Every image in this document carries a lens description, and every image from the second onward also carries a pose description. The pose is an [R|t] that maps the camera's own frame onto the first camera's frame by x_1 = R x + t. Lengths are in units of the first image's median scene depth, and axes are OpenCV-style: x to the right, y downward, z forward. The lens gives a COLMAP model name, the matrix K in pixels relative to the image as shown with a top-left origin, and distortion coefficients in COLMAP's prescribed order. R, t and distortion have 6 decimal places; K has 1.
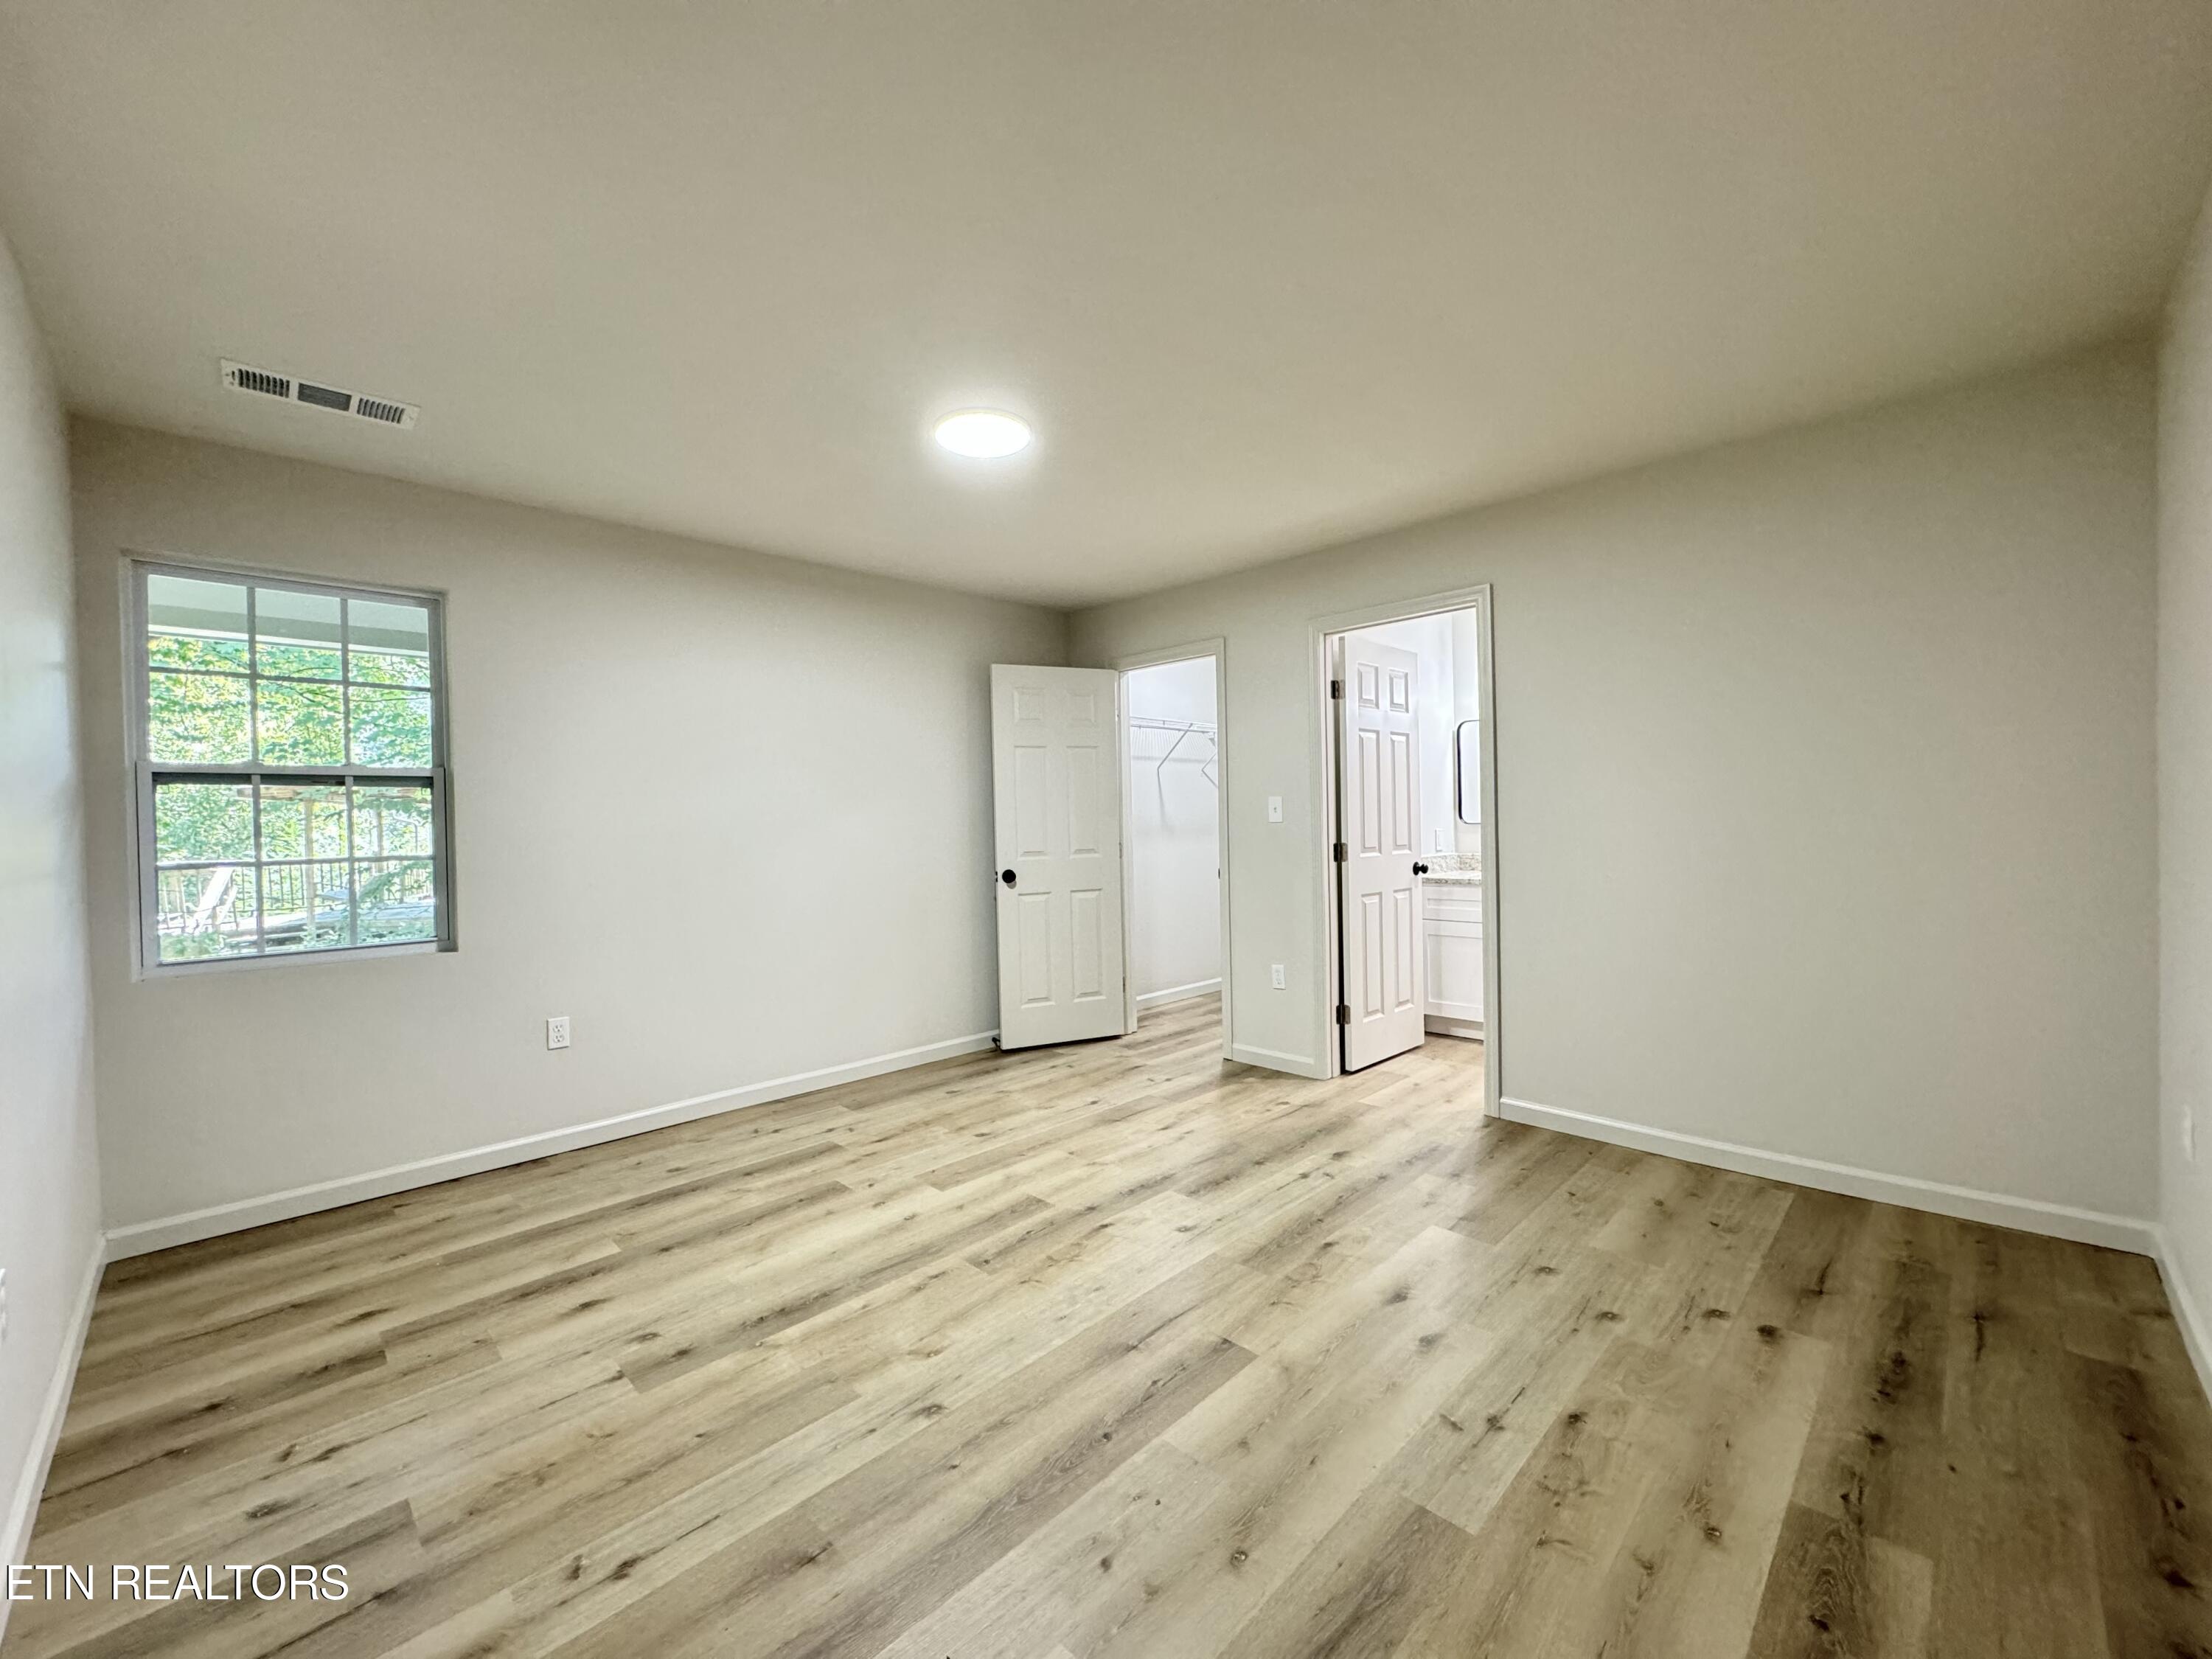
lens RADIAL K [[885.1, 0, 1104.0], [0, 885.1, 821.3], [0, 0, 1]] dist [-0.002738, -0.000312]
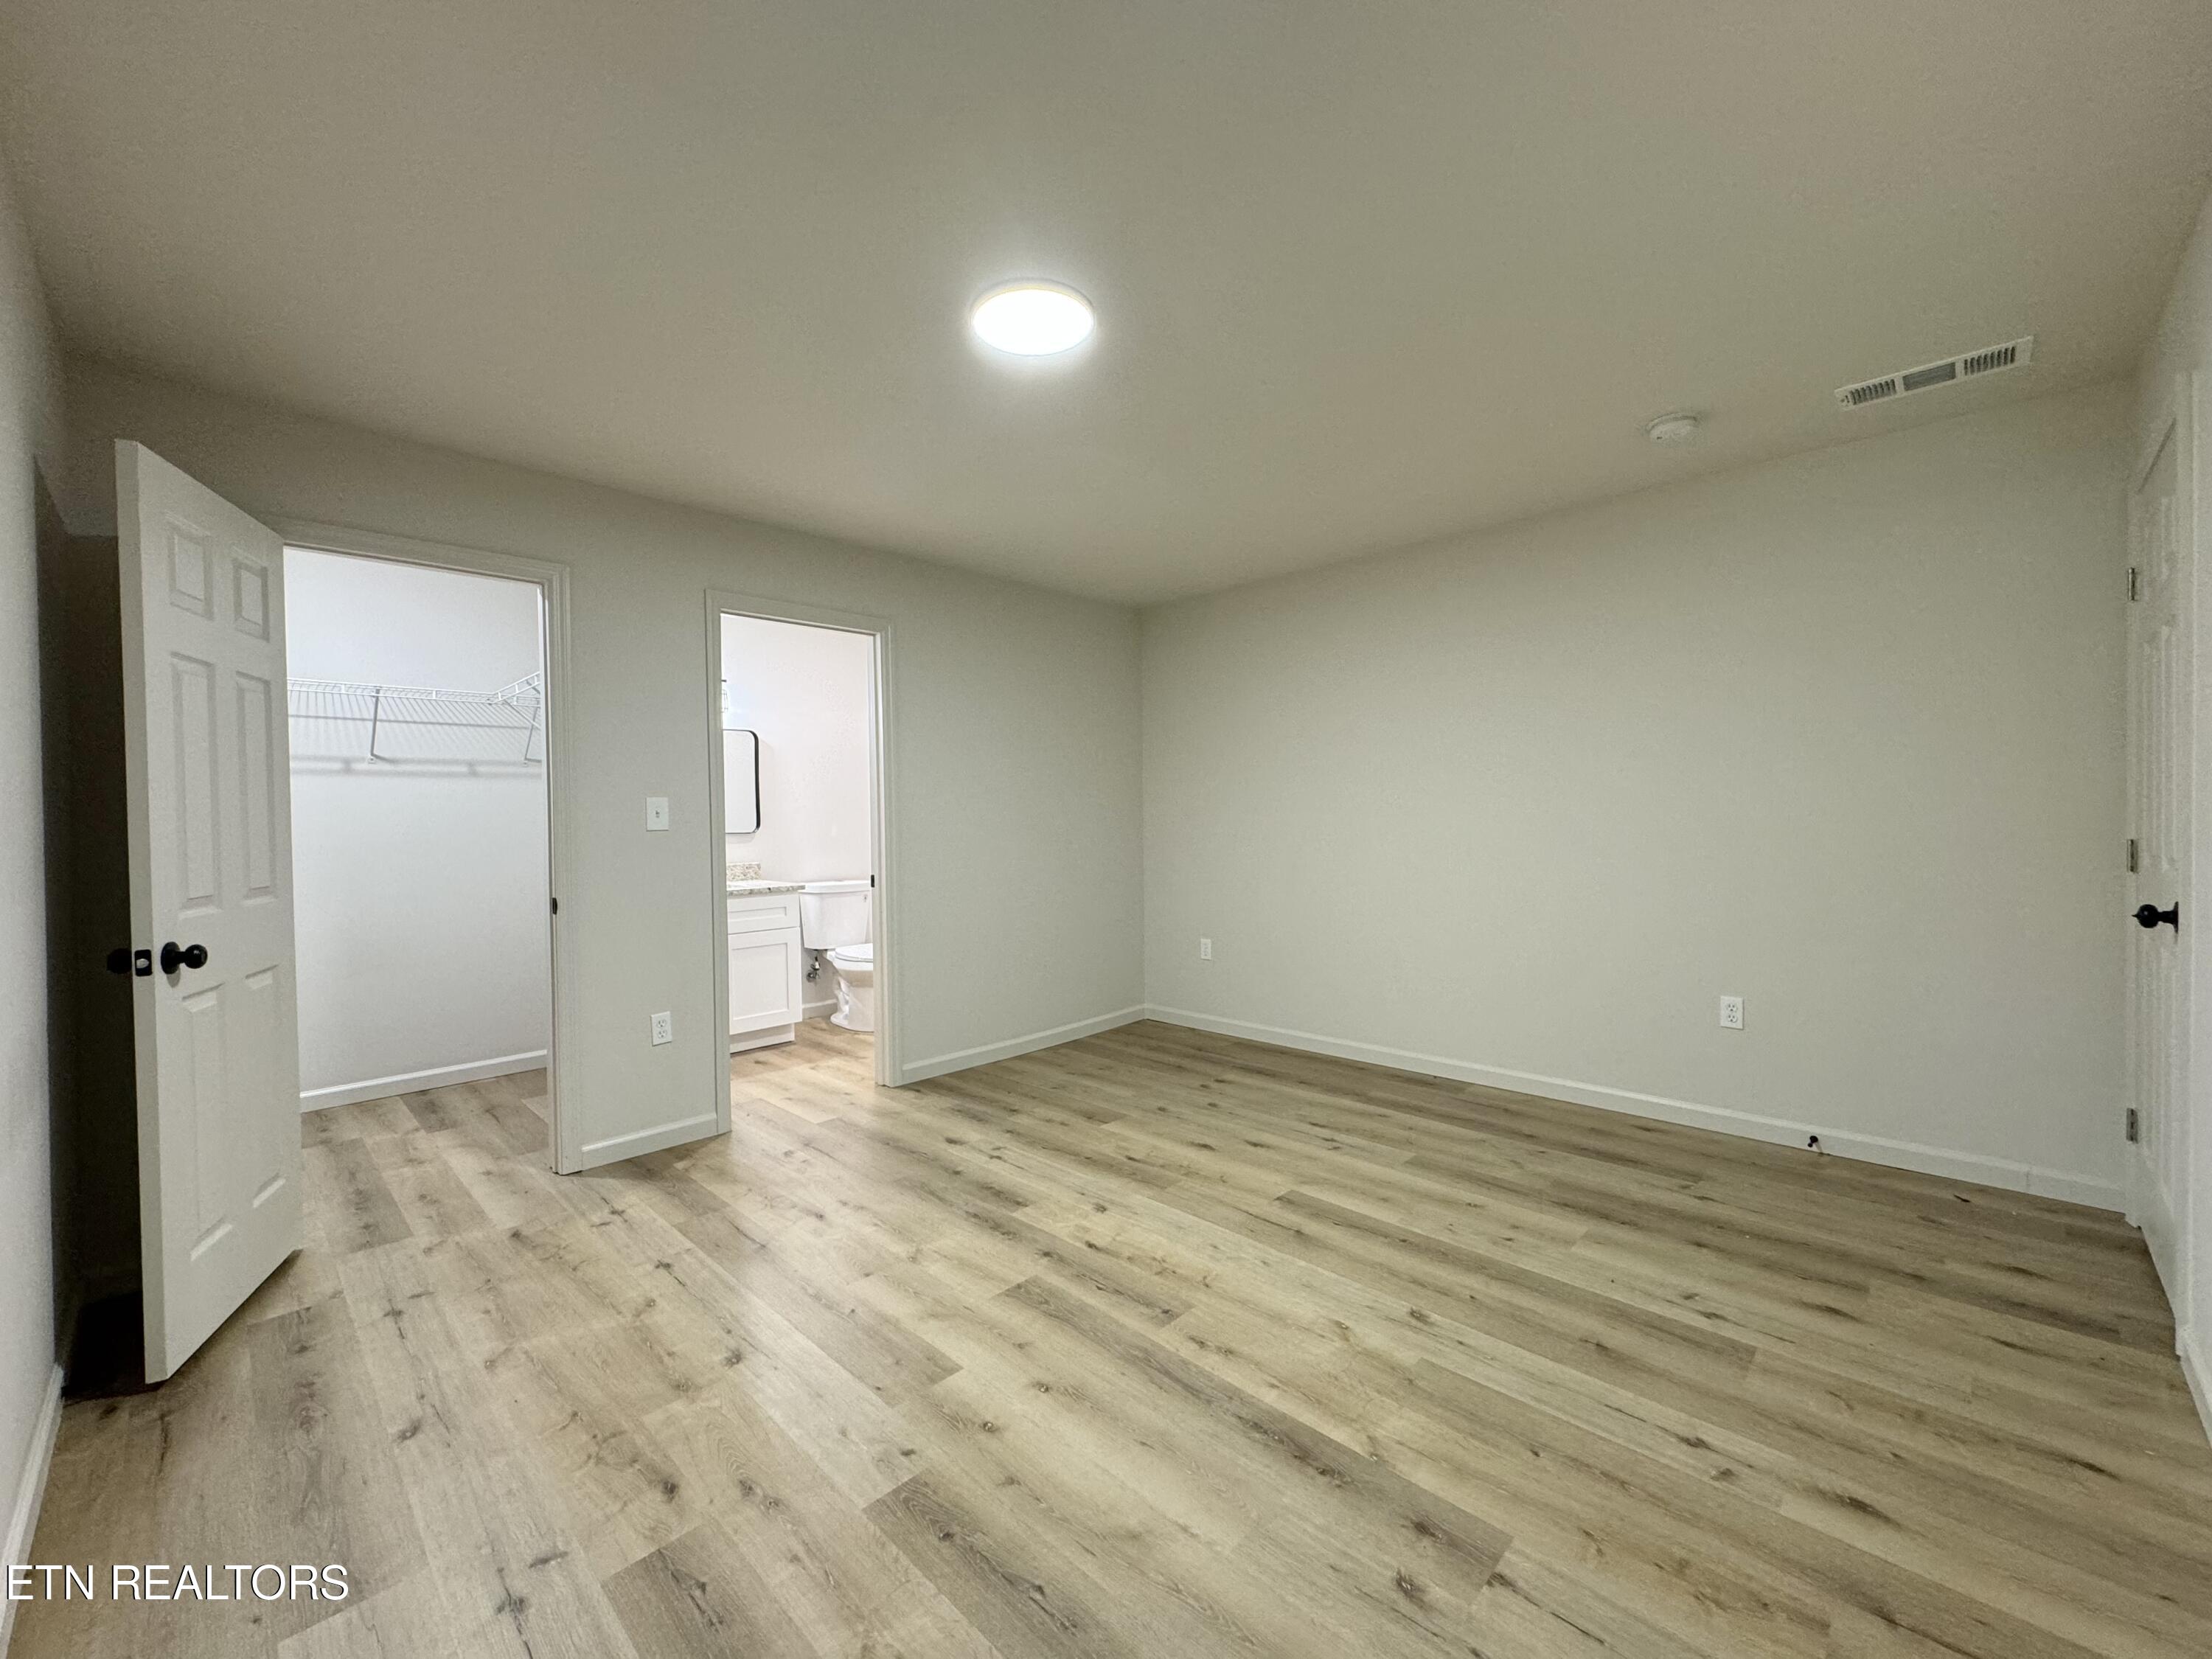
lens RADIAL K [[894.8, 0, 1106.0], [0, 894.8, 829.5], [0, 0, 1]] dist [-0.007048, -0.000278]
pose [[-0.017073, 0.005840, 0.999837, -0.958108], [0.022260, 0.999737, -0.005459, 0.023145], [-0.999606, 0.022163, -0.017198, 1.001861]]
